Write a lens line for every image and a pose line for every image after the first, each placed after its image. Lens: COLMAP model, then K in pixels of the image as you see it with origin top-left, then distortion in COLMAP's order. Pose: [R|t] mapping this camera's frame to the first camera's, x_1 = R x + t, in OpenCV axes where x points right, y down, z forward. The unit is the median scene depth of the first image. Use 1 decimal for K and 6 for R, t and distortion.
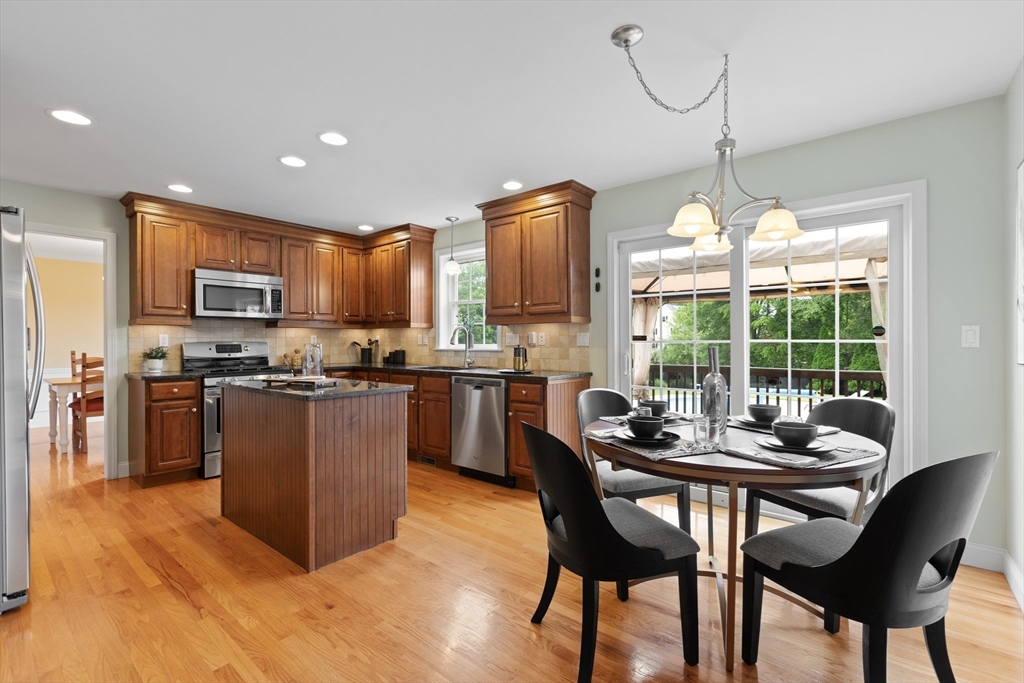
lens RADIAL K [[460.5, 0, 513.7], [0, 460.5, 342.3], [0, 0, 1]] dist [-0.001056, 0.001069]
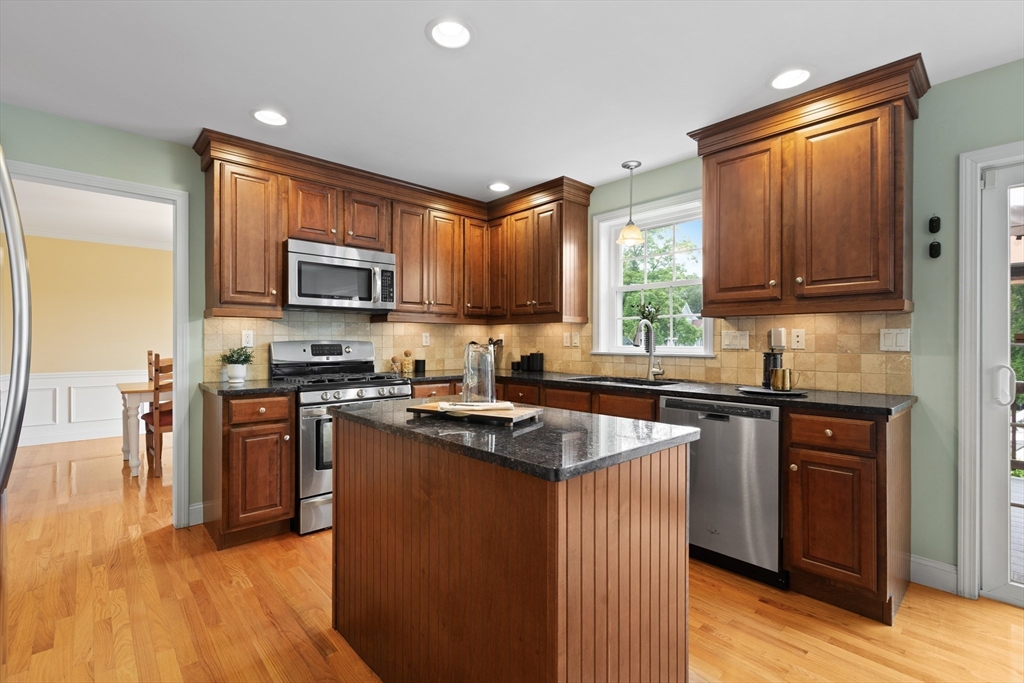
lens RADIAL K [[460.5, 0, 511.8], [0, 460.5, 343.3], [0, 0, 1]] dist [-0.001056, 0.001069]
pose [[0.991611, 0.005996, -0.129121, -0.246664], [-0.005843, 0.999982, 0.001565, -0.000089], [0.129128, -0.000797, 0.991628, 0.325419]]
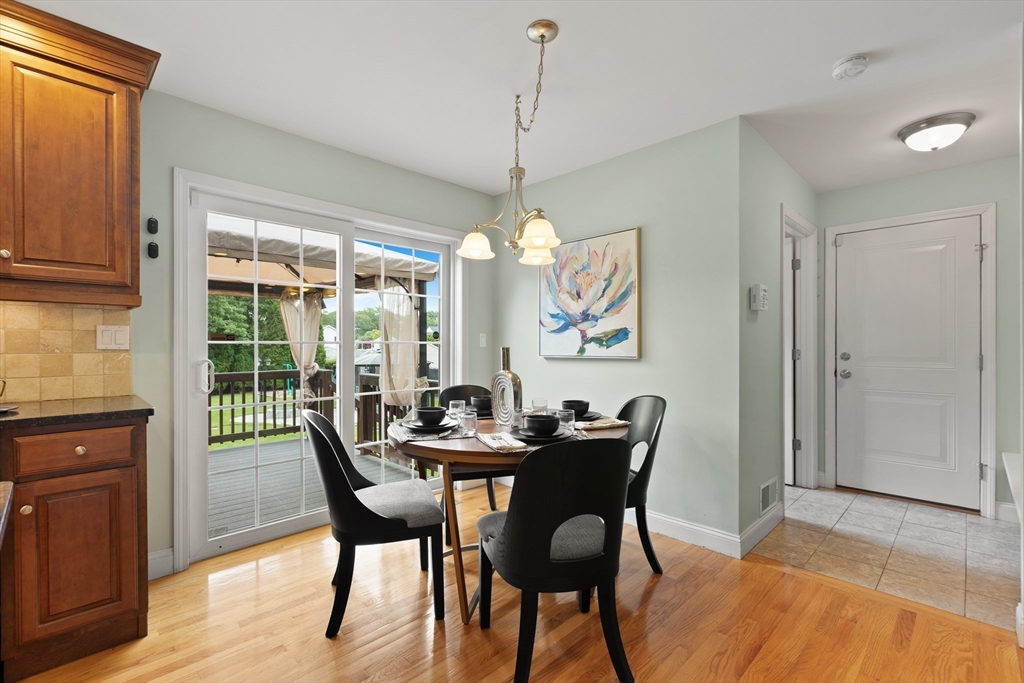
lens RADIAL K [[460.5, 0, 509.2], [0, 460.5, 344.9], [0, 0, 1]] dist [-0.001056, 0.001069]
pose [[0.093884, 0.000094, 0.995583, -0.335411], [-0.000977, 1.000000, -0.000002, 0.001985], [-0.995583, -0.000973, 0.093884, 0.443078]]
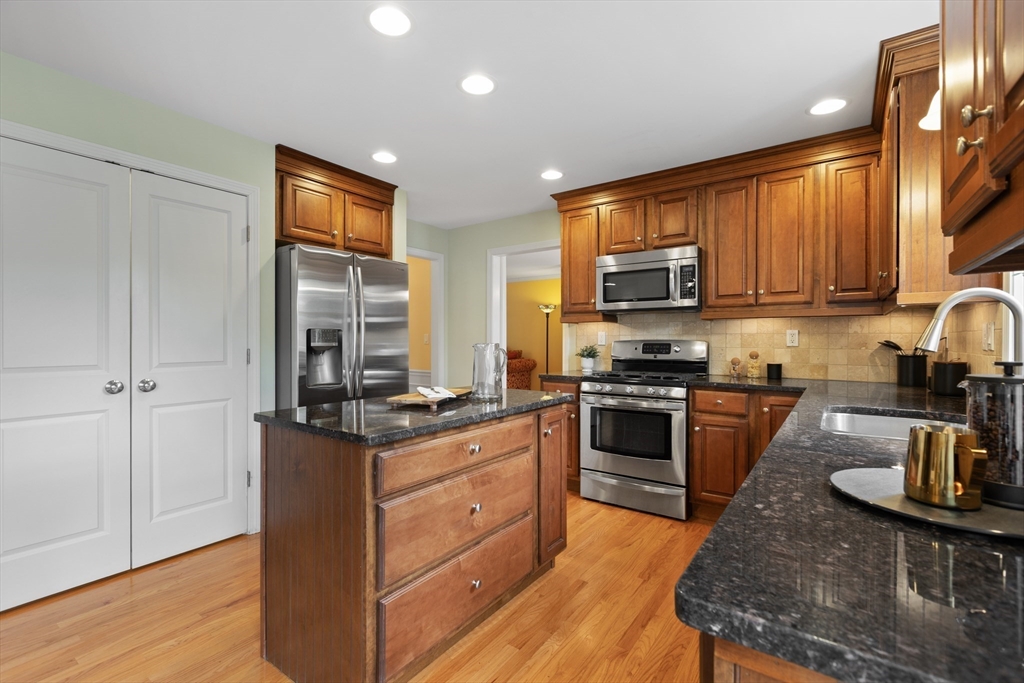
lens RADIAL K [[460.5, 0, 510.6], [0, 460.5, 341.8], [0, 0, 1]] dist [-0.001056, 0.001069]
pose [[0.067676, 0.006399, -0.997687, 0.175954], [-0.003690, 0.999974, 0.006163, -0.002359], [0.997701, 0.003264, 0.067698, 0.763955]]
